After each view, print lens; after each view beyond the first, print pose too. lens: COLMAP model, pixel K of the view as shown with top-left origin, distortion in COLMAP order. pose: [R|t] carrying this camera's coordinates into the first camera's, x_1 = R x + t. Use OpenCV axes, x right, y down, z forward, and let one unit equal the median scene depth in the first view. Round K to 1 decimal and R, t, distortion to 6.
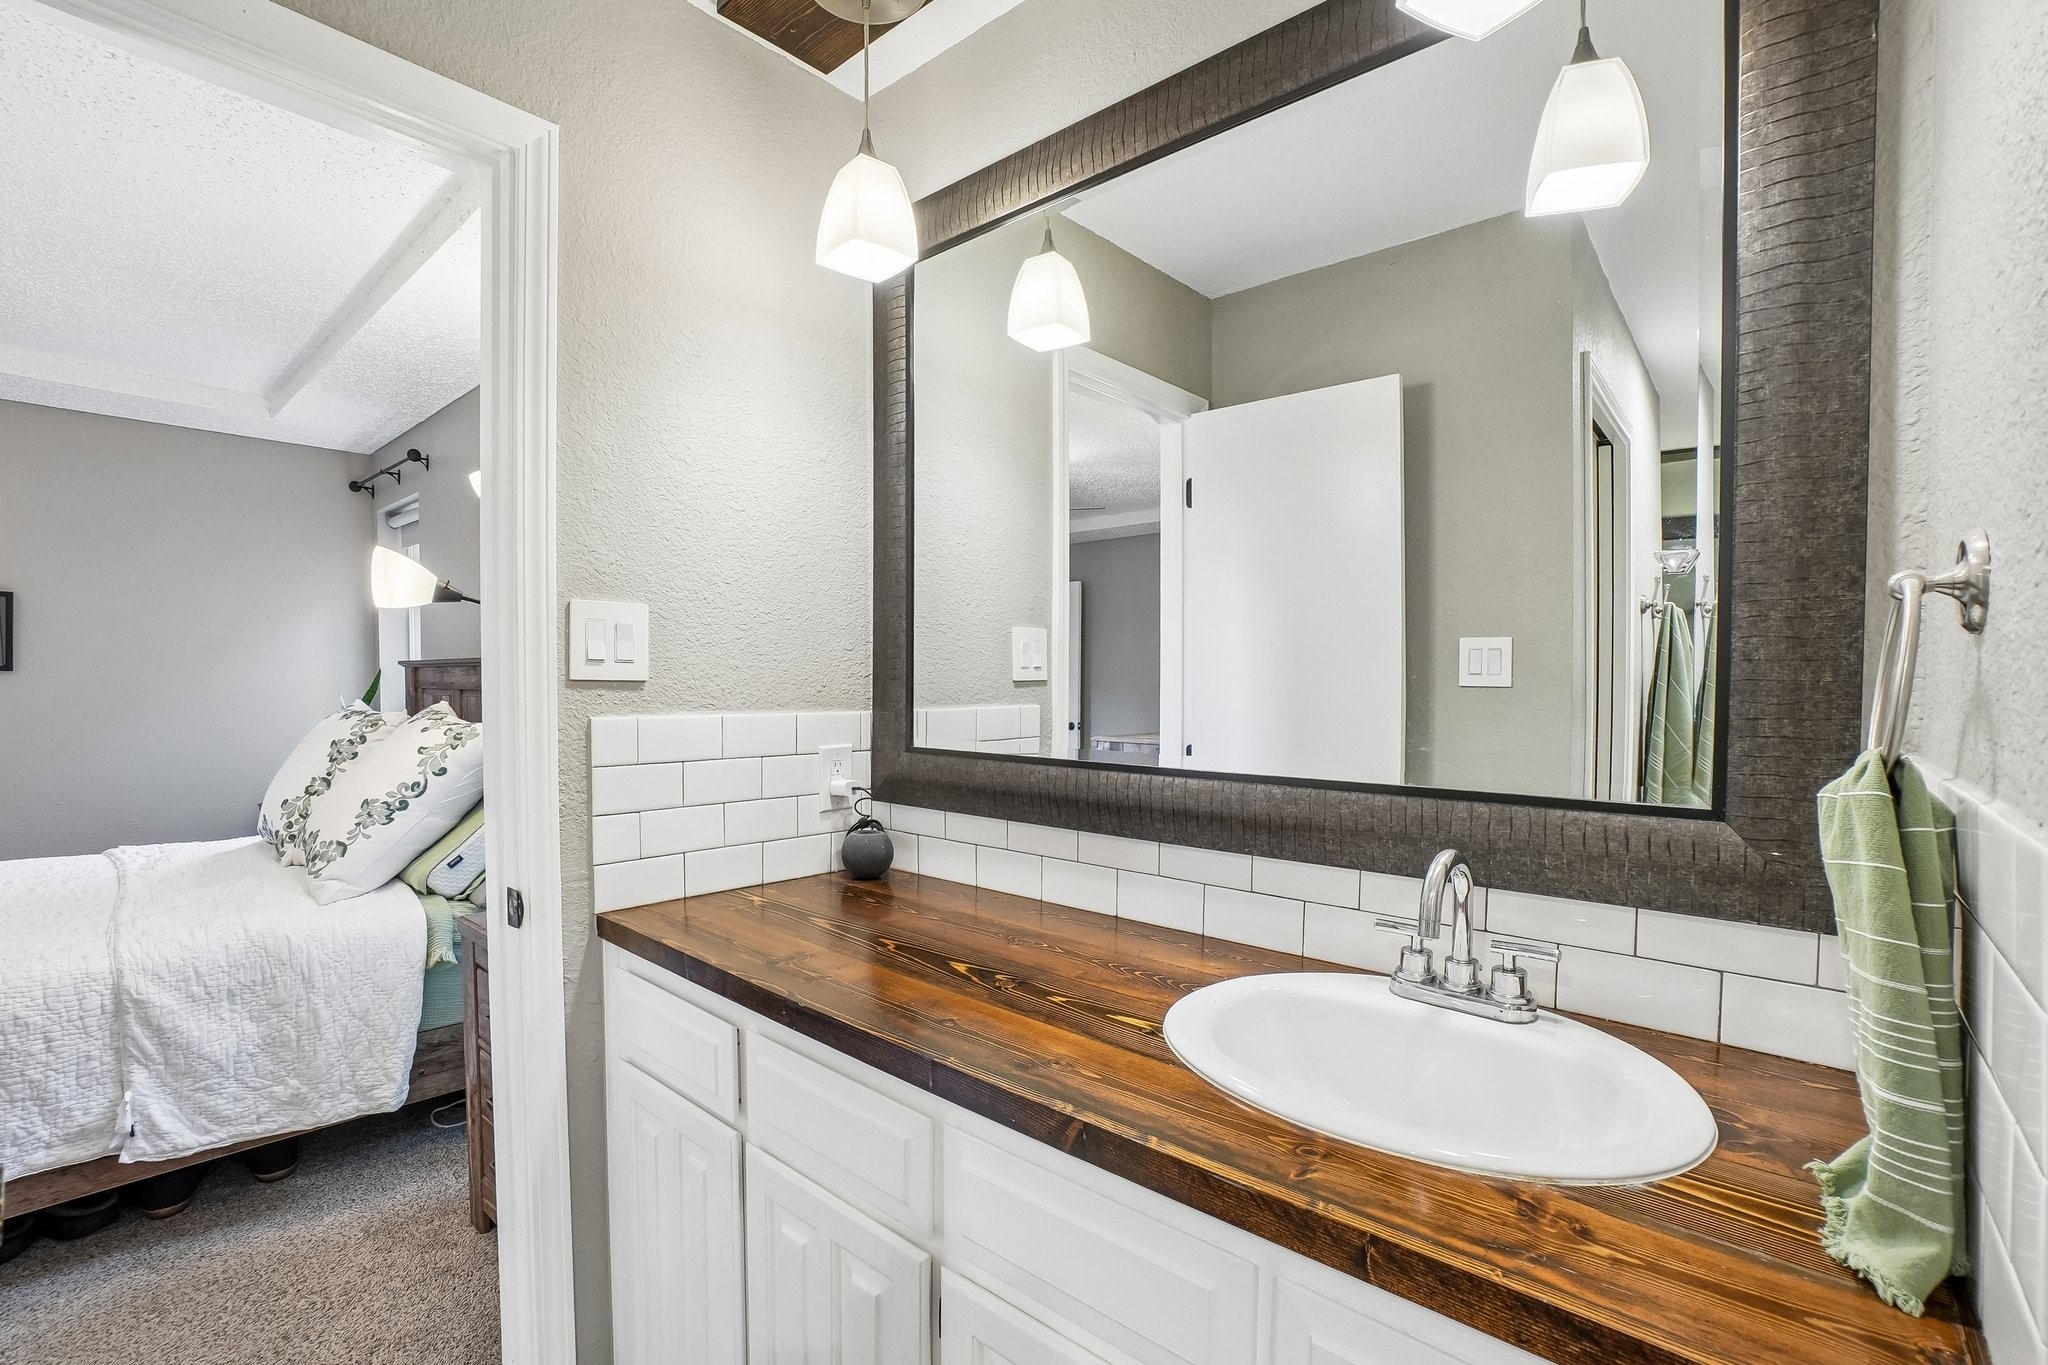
lens RADIAL K [[924.5, 0, 1039.1], [0, 924.5, 691.7], [0, 0, 1]] dist [-0.024032, 0.000714]
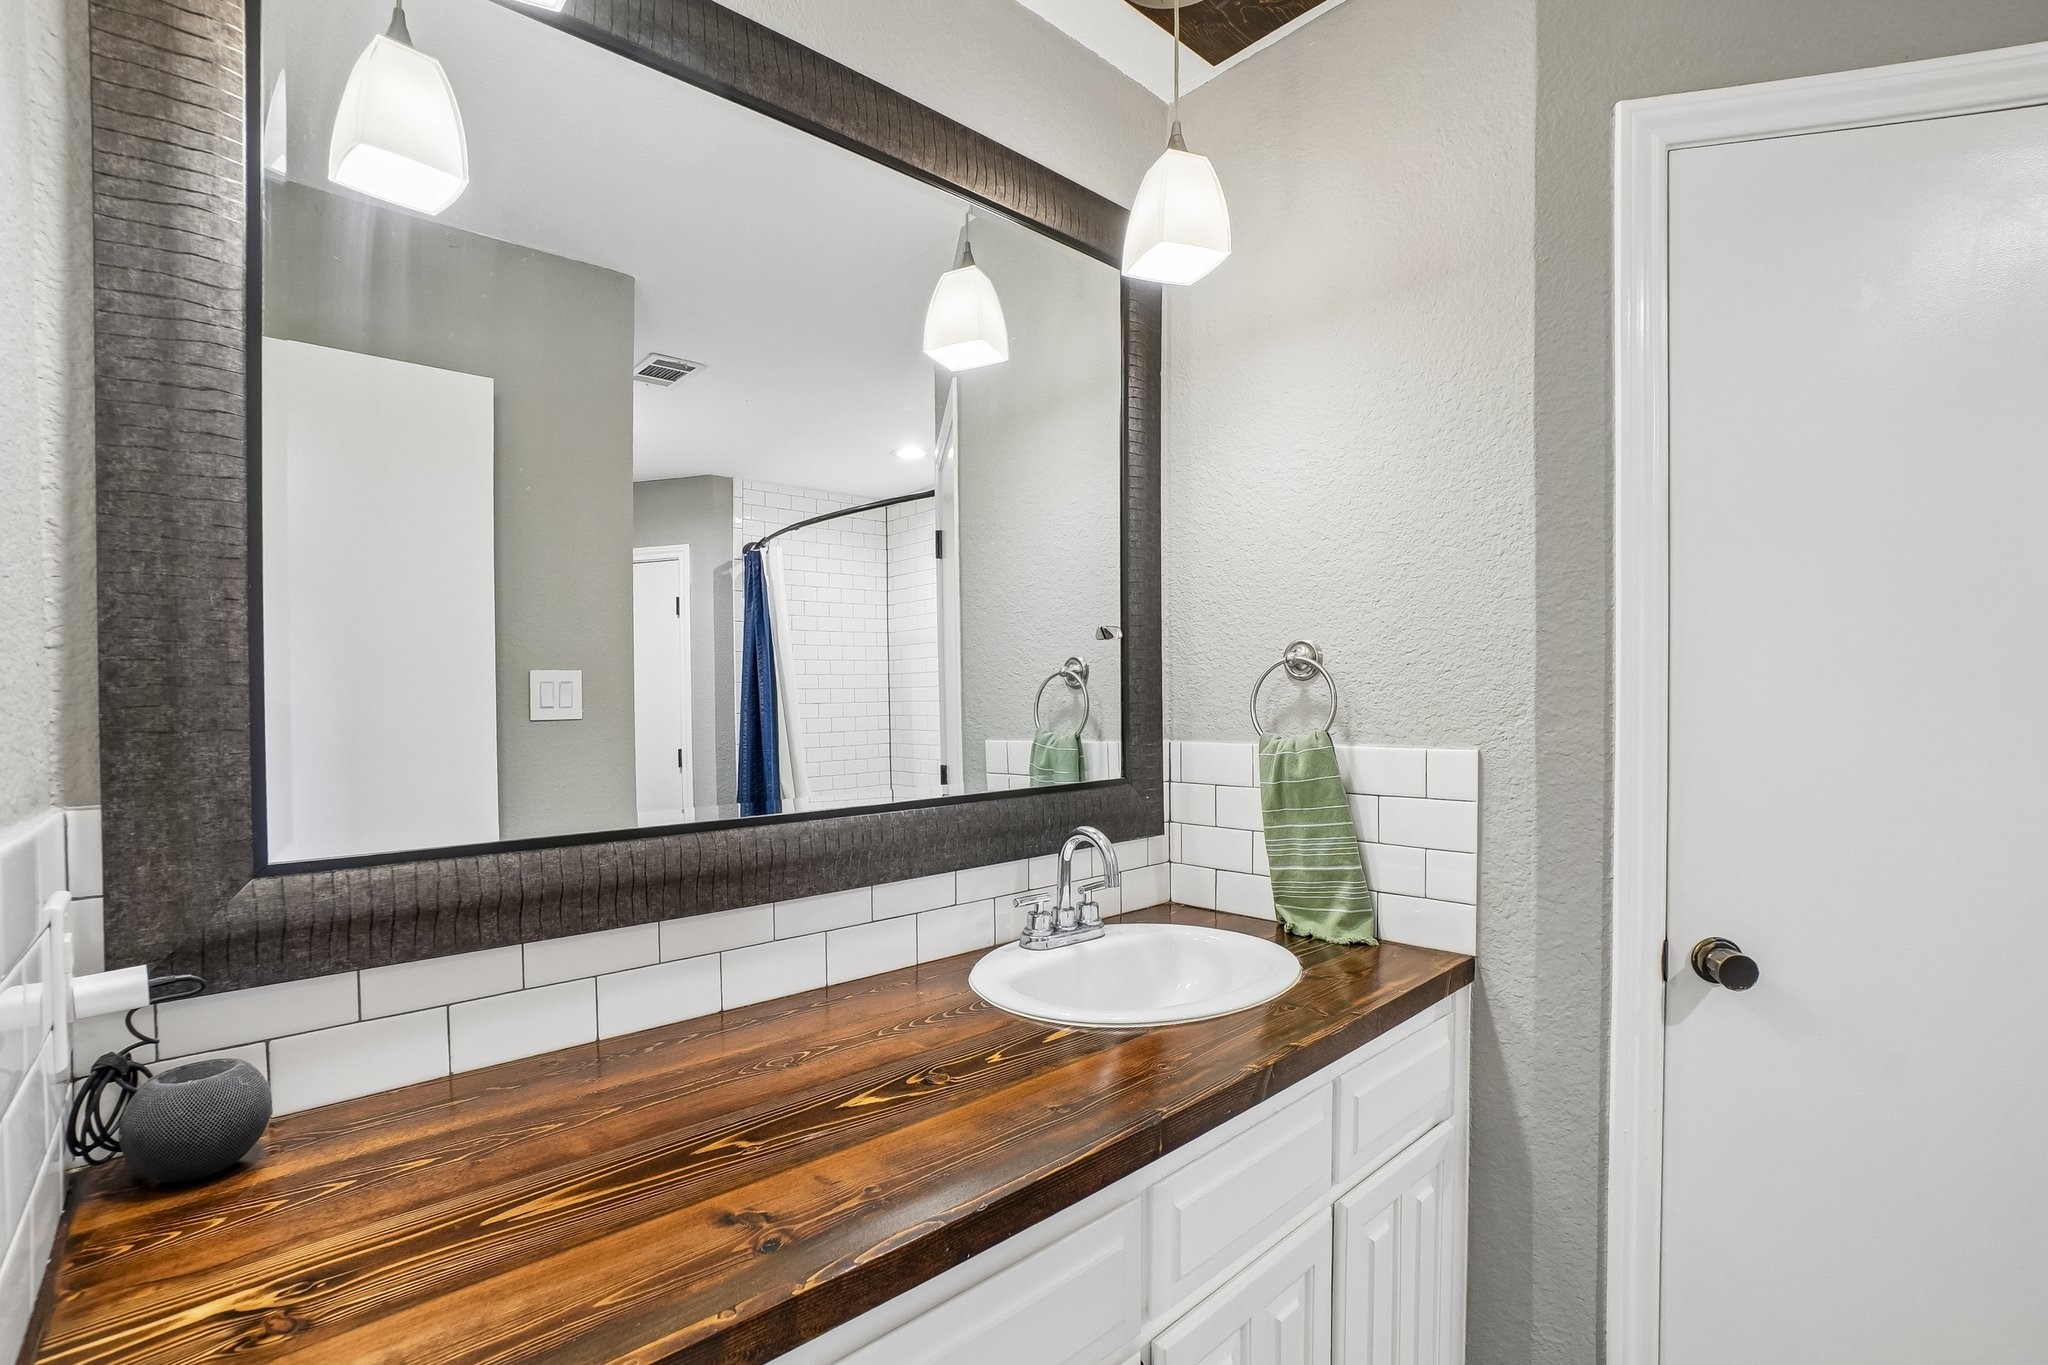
lens RADIAL K [[924.5, 0, 1038.6], [0, 924.5, 690.1], [0, 0, 1]] dist [-0.024032, 0.000714]
pose [[0.113184, -0.006835, 0.993550, -0.772914], [0.018335, 0.999820, 0.004789, -0.038319], [-0.993405, 0.017675, 0.113289, 0.721683]]
